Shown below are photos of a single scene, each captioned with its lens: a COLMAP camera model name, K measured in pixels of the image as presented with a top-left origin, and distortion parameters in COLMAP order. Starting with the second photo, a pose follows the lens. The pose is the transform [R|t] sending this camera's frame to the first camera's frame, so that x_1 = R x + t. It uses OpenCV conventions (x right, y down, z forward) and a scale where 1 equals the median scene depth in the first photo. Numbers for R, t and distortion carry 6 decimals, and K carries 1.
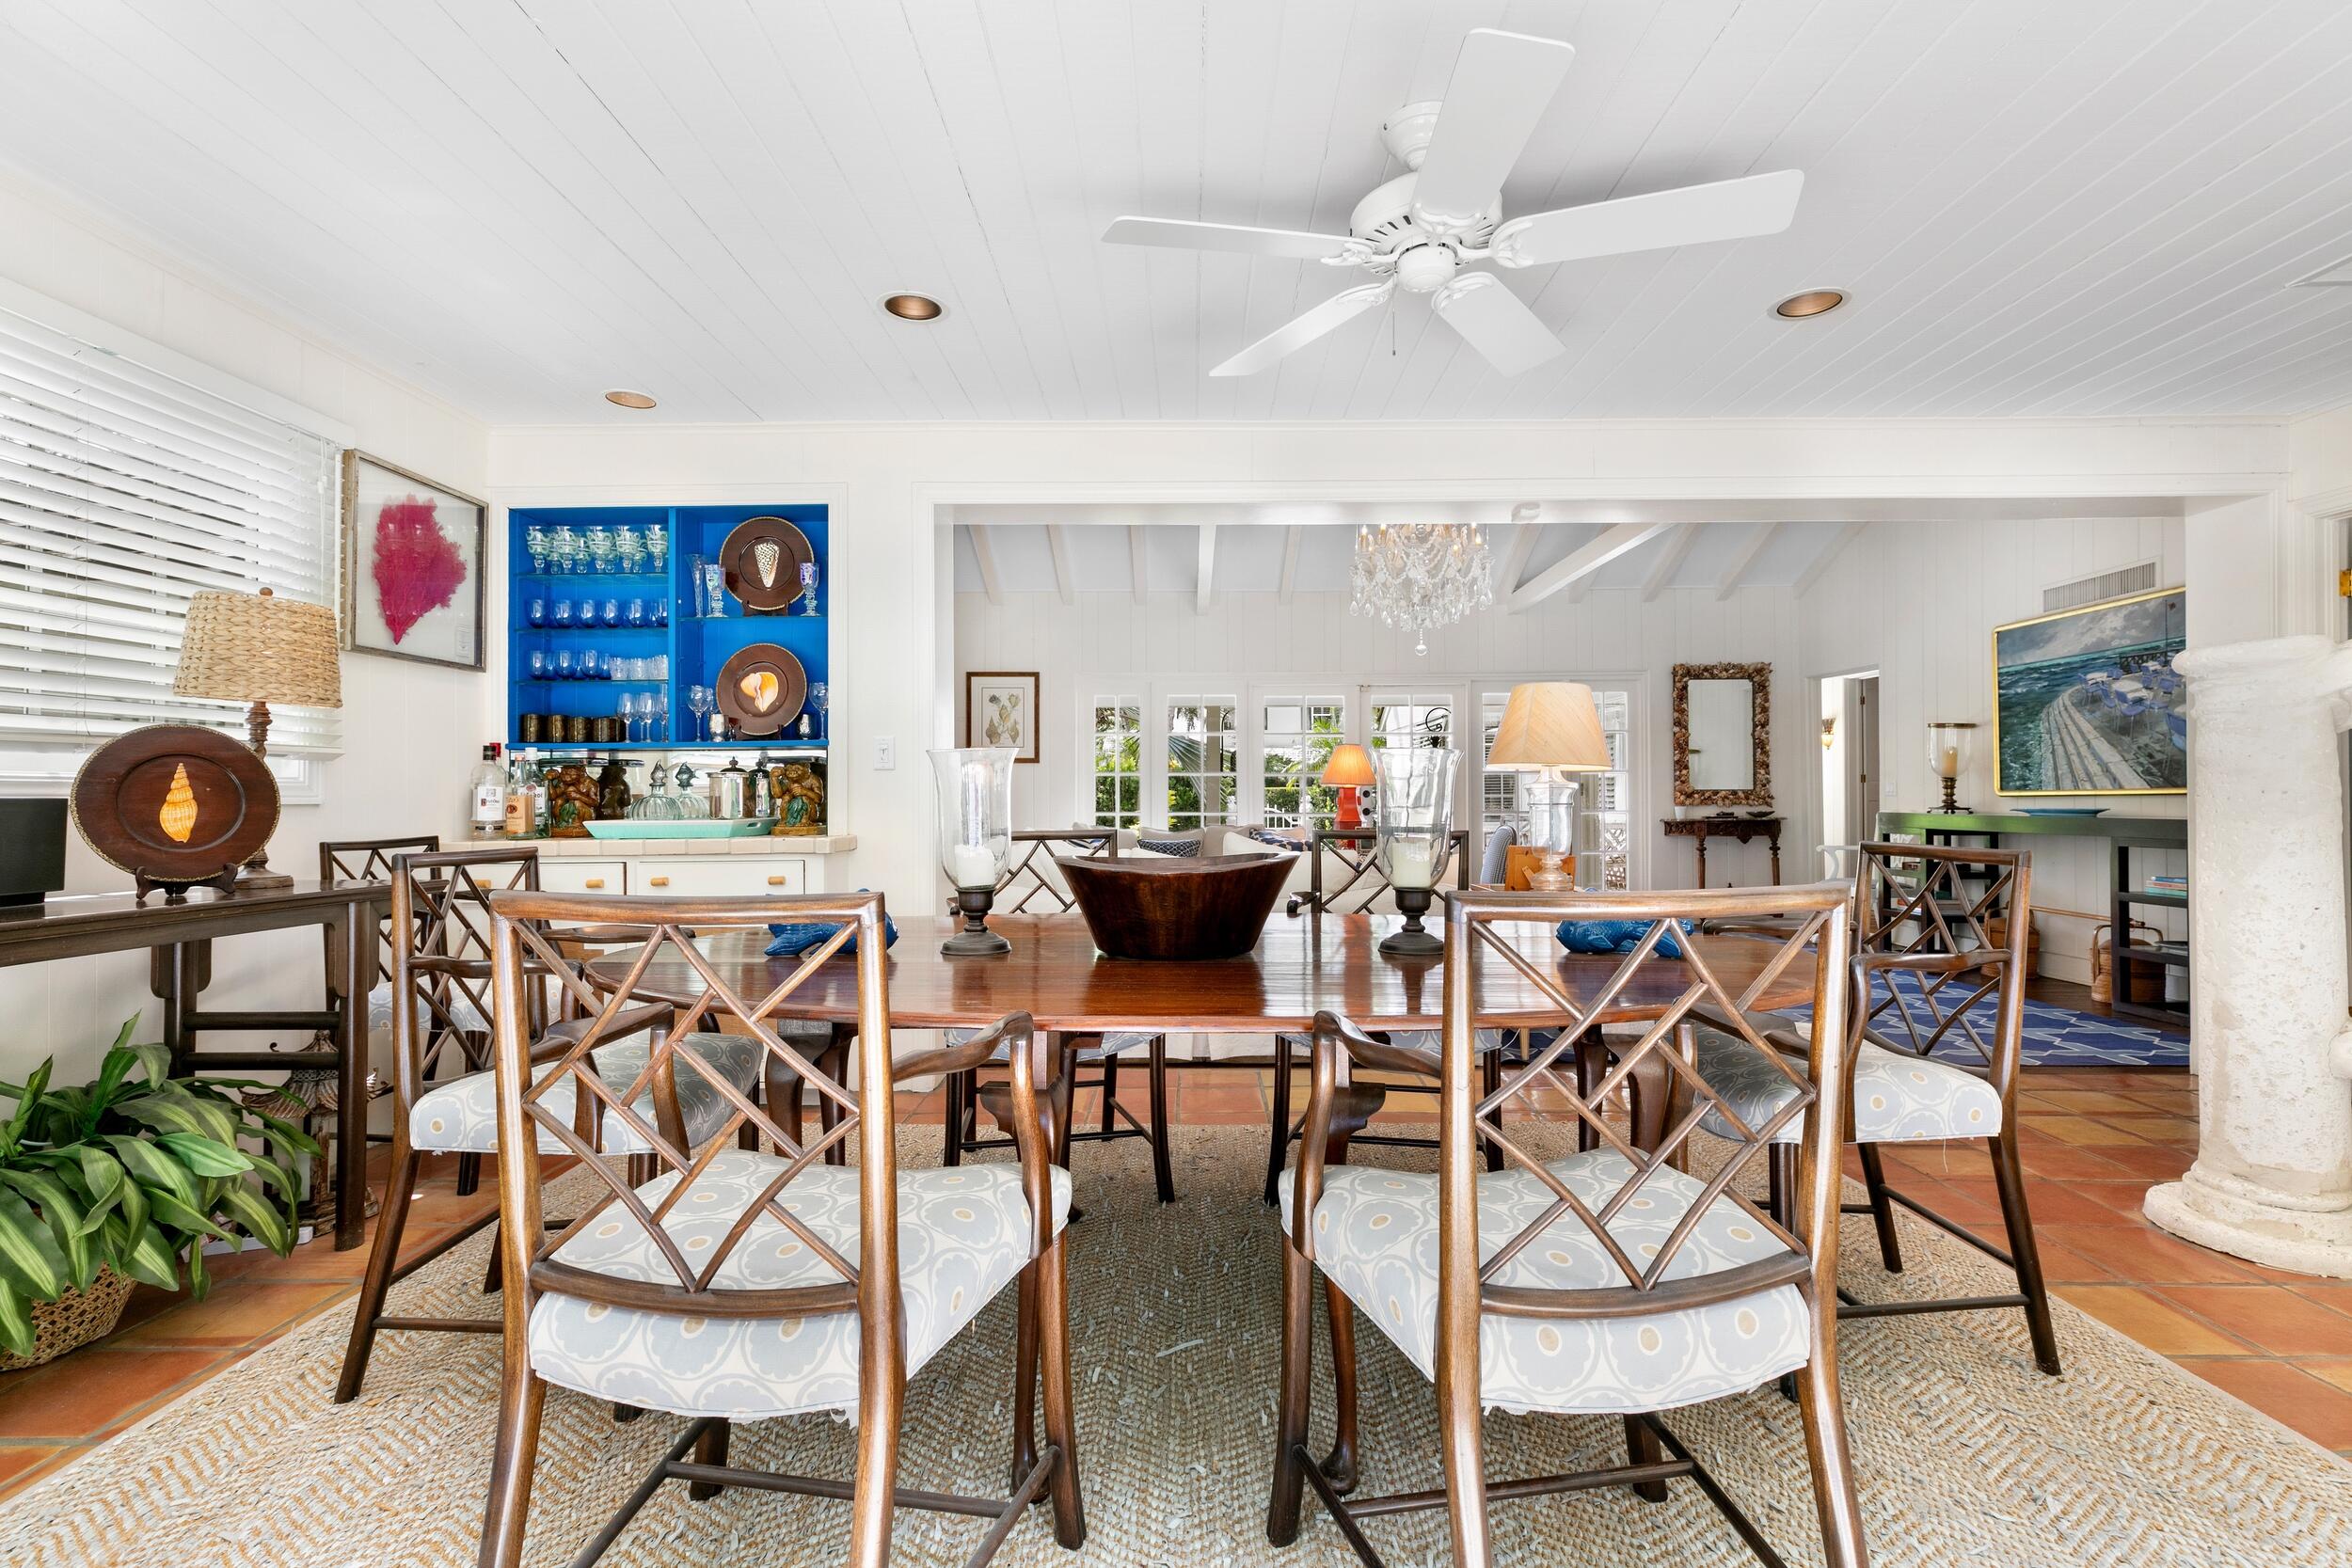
lens RADIAL K [[1069.0, 0, 1177.1], [0, 1069.0, 783.3], [0, 0, 1]] dist [-0.000762, 0.000091]
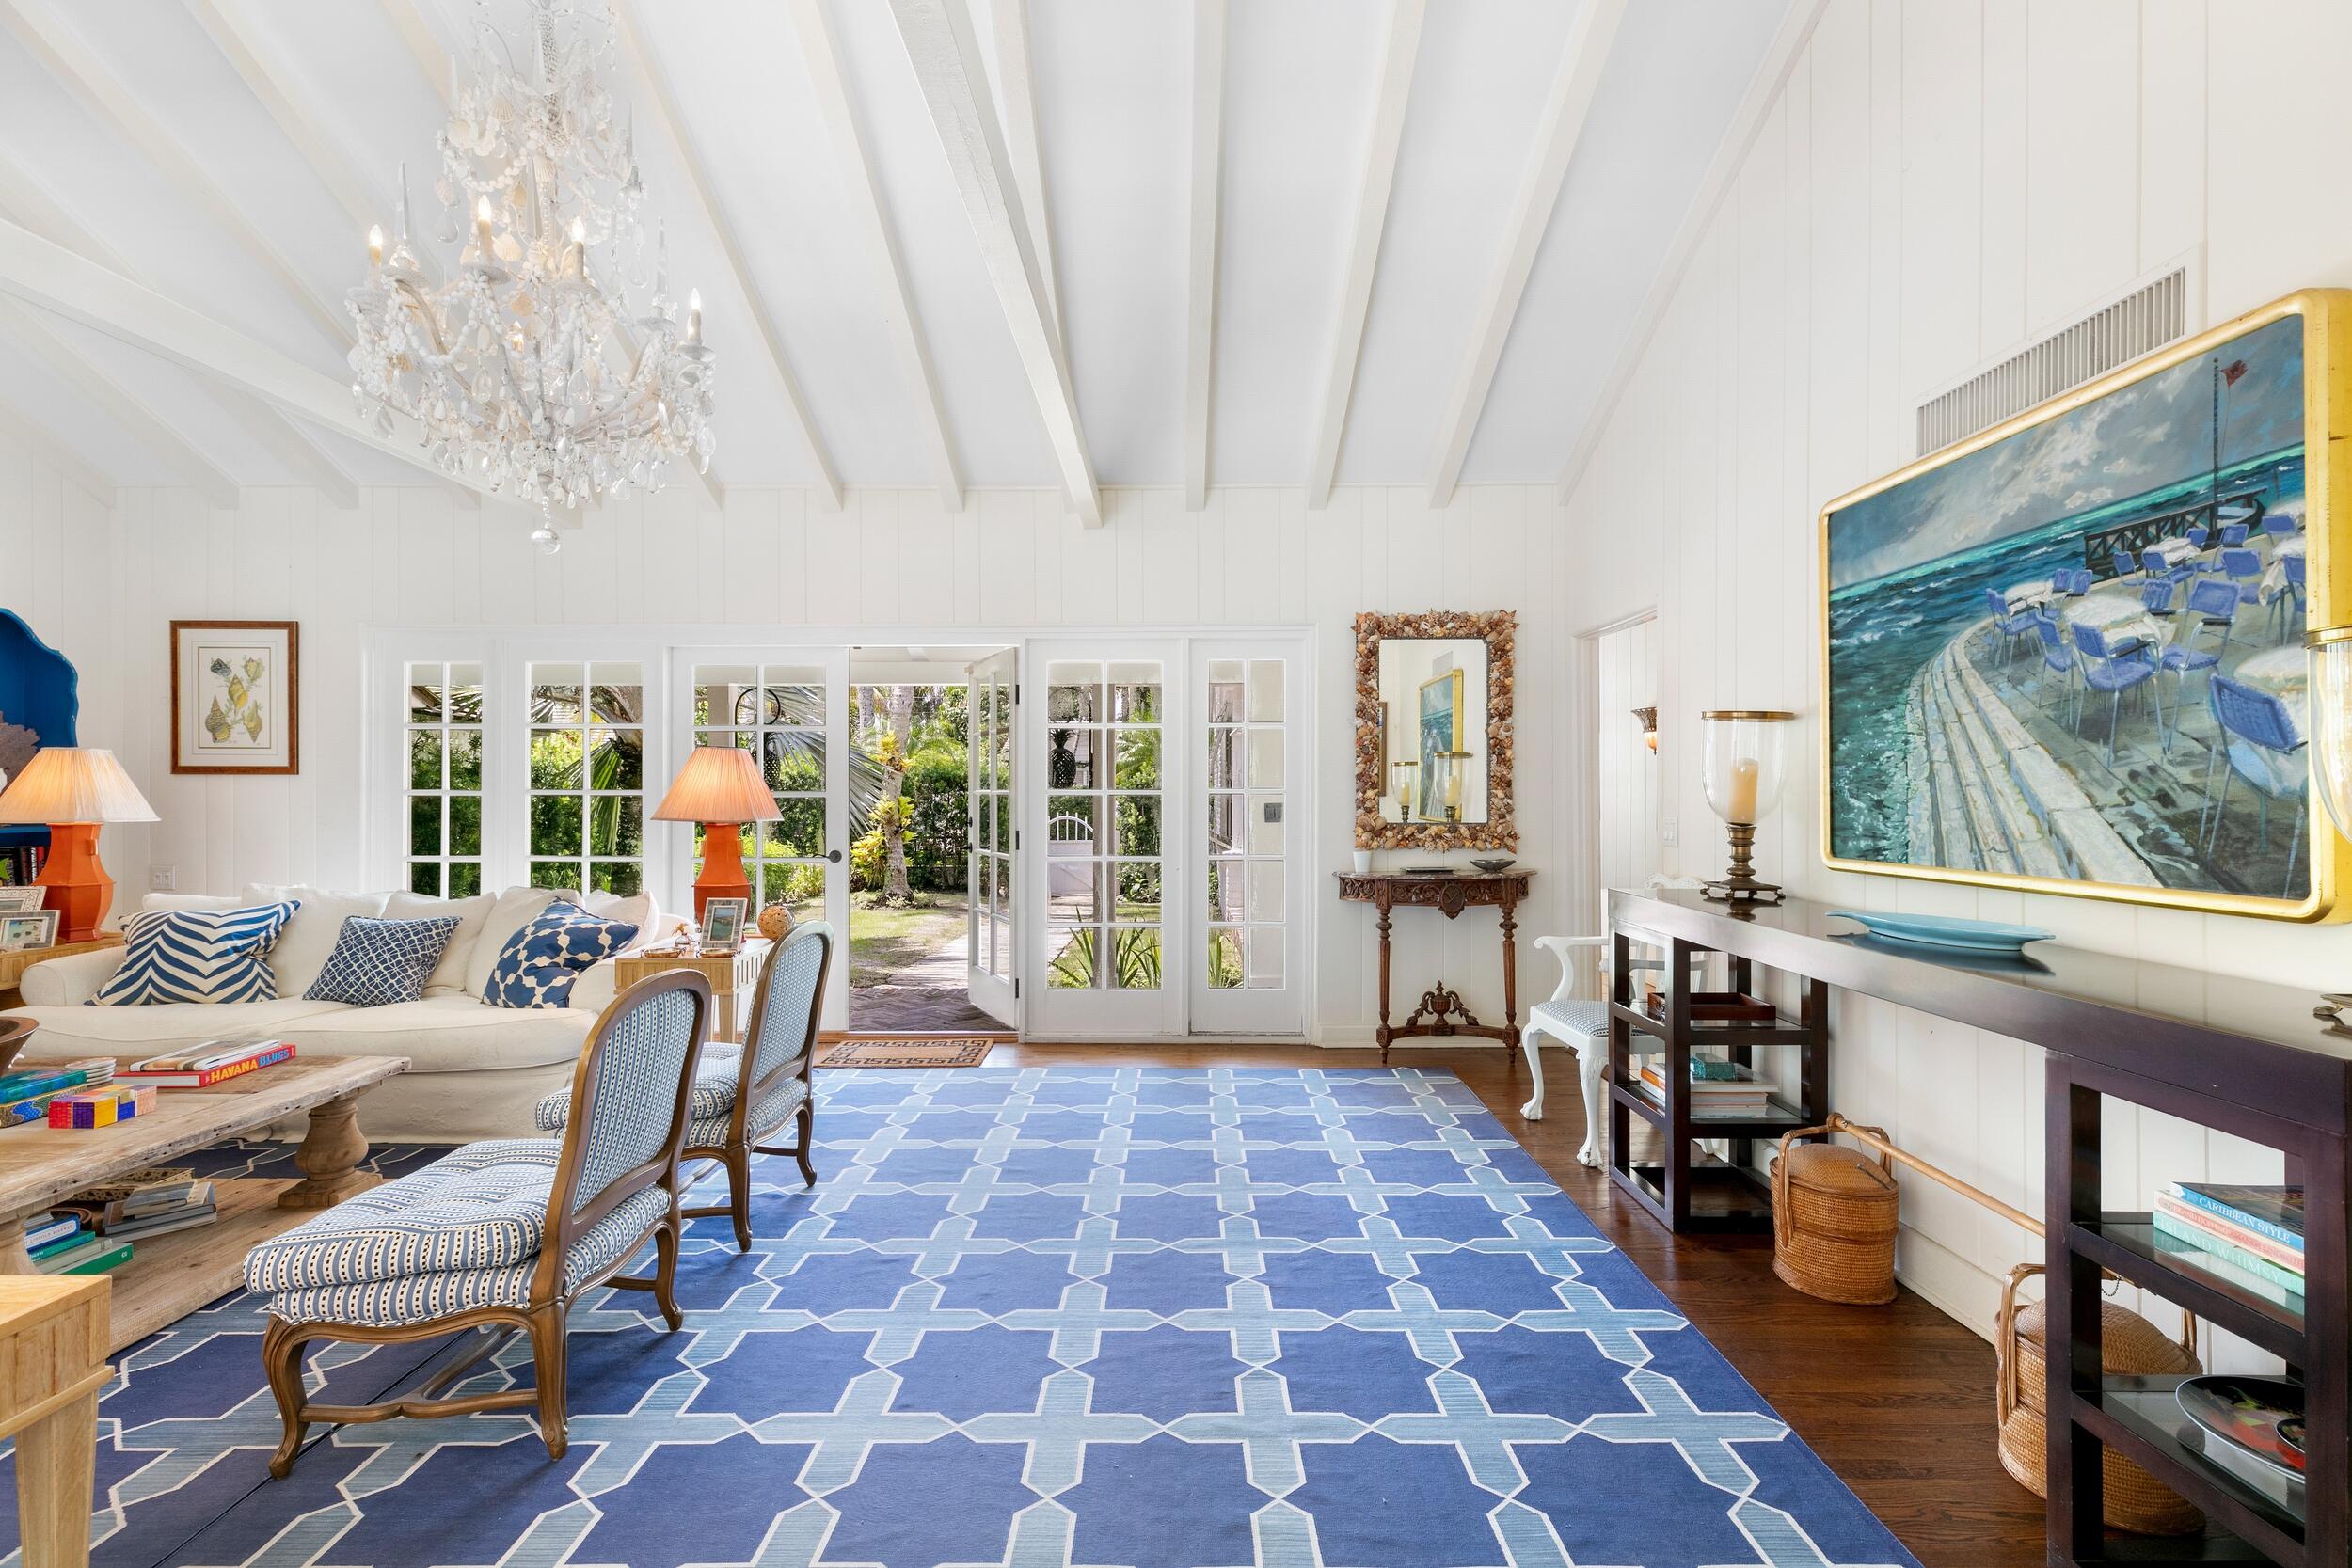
lens RADIAL K [[1069.0, 0, 1177.7], [0, 1069.0, 786.2], [0, 0, 1]] dist [-0.000762, 0.000091]
pose [[0.999943, 0.003275, 0.010202, 0.493626], [-0.003381, 0.999940, 0.010380, -0.028136], [-0.010168, -0.010413, 0.999894, 0.552810]]
